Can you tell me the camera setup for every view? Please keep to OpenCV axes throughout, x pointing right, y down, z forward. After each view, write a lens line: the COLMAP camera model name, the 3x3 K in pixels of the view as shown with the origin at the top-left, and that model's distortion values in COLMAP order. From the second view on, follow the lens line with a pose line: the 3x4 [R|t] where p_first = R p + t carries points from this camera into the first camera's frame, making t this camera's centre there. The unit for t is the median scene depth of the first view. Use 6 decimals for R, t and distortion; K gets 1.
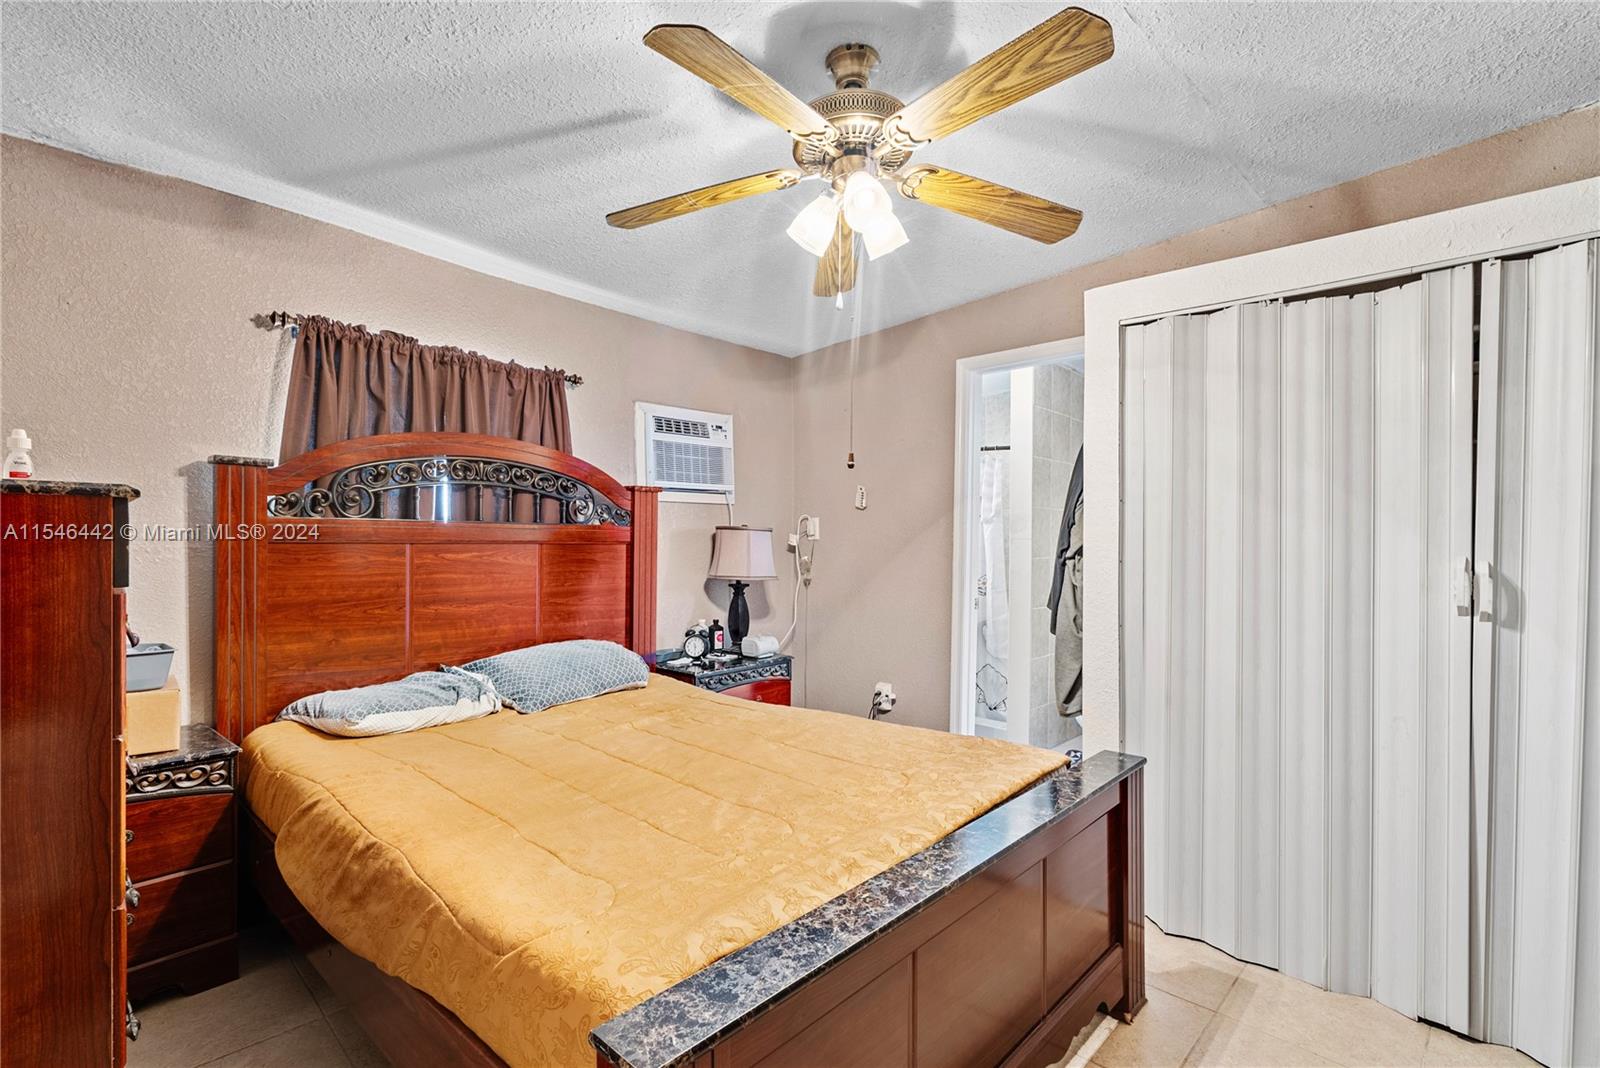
lens RADIAL K [[723.4, 0, 811.3], [0, 723.4, 538.5], [0, 0, 1]] dist [-0.003365, 0.000212]
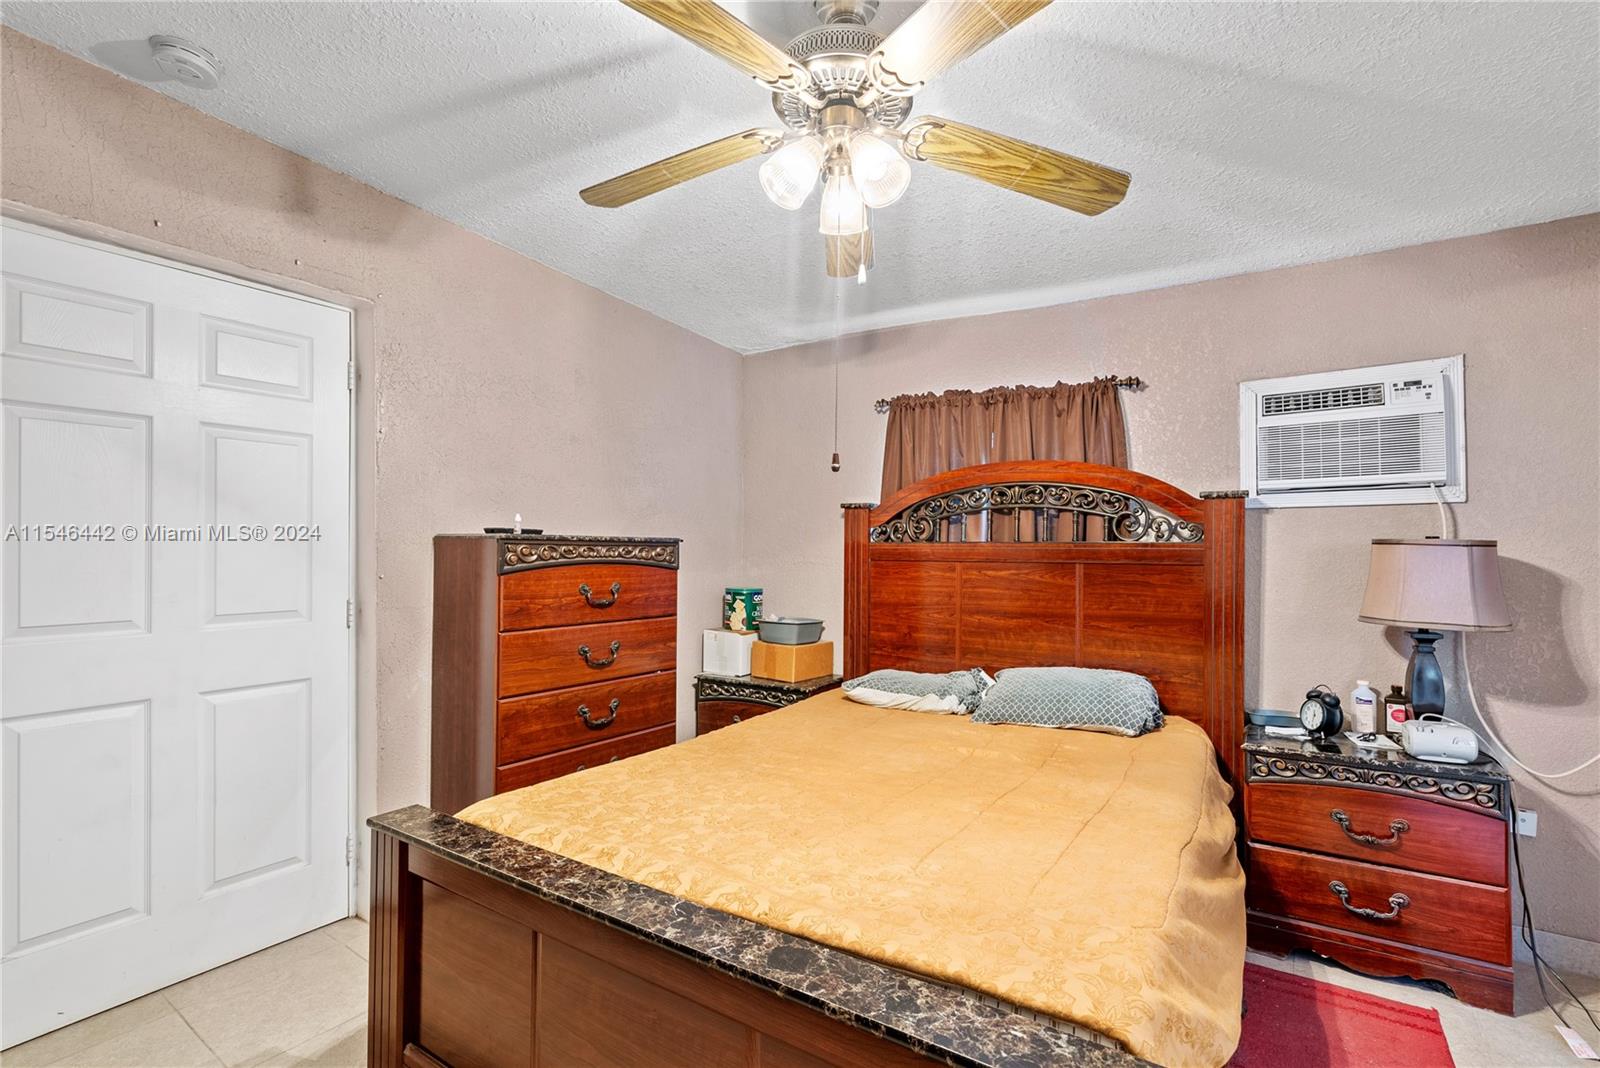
lens RADIAL K [[723.4, 0, 812.8], [0, 723.4, 544.4], [0, 0, 1]] dist [-0.003365, 0.000212]
pose [[0.178113, -0.018979, -0.983827, 0.546353], [-0.004633, 0.999787, -0.020126, 0.003392], [0.983999, 0.008142, 0.177987, 0.509441]]
